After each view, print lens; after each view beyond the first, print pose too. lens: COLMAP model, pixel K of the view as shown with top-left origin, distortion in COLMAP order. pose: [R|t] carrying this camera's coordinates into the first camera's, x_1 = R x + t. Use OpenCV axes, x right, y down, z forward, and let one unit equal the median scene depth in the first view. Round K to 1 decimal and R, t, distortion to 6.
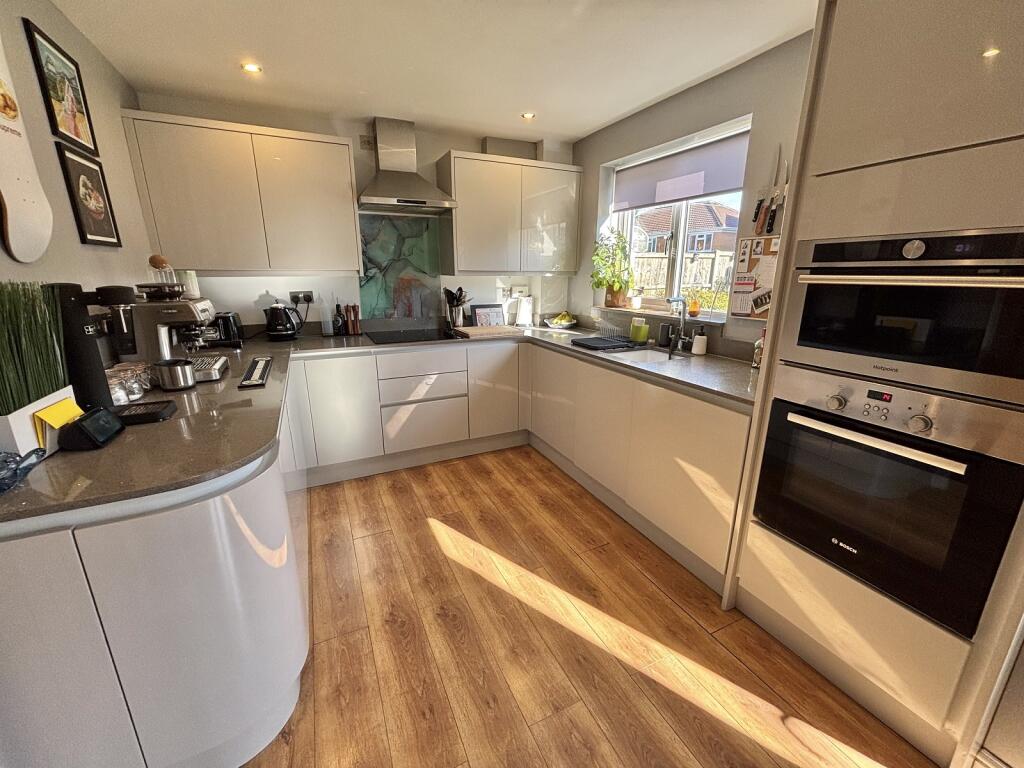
lens RADIAL K [[416.5, 0, 515.0], [0, 416.5, 385.2], [0, 0, 1]] dist [-0.004909, -0.000395]
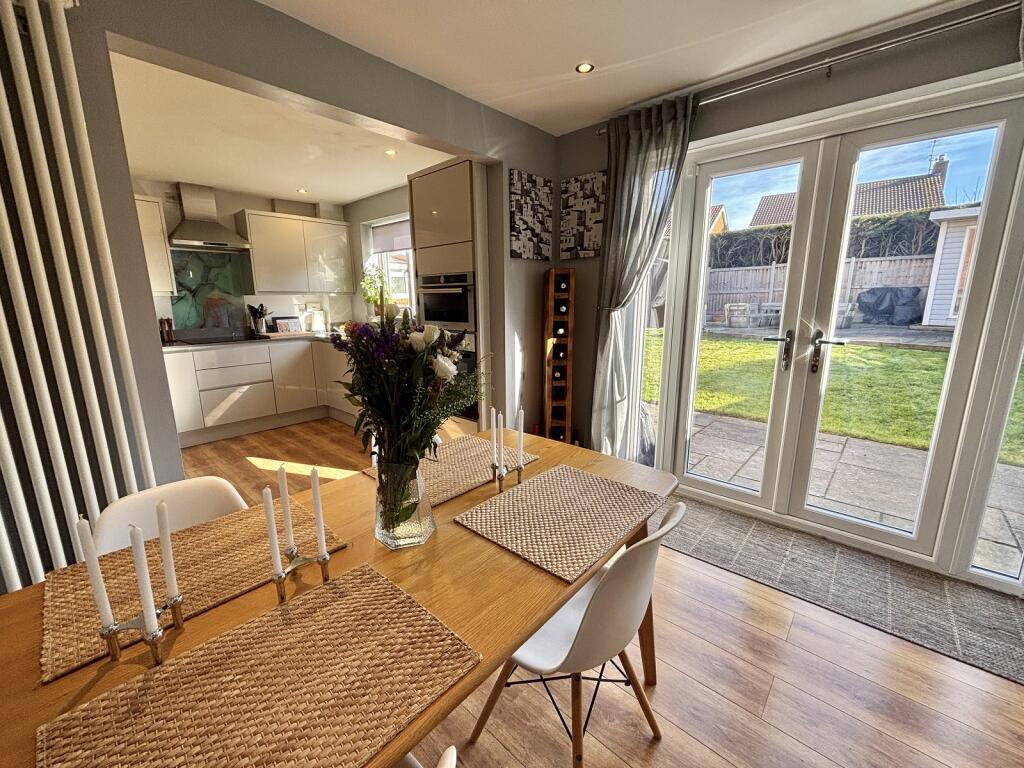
lens RADIAL K [[416.5, 0, 512.4], [0, 416.5, 379.3], [0, 0, 1]] dist [-0.004909, -0.000395]
pose [[0.926634, -0.080489, 0.367249, 0.114303], [0.106434, 0.993015, -0.050915, 0.172332], [-0.360586, 0.086268, 0.928728, -0.558094]]
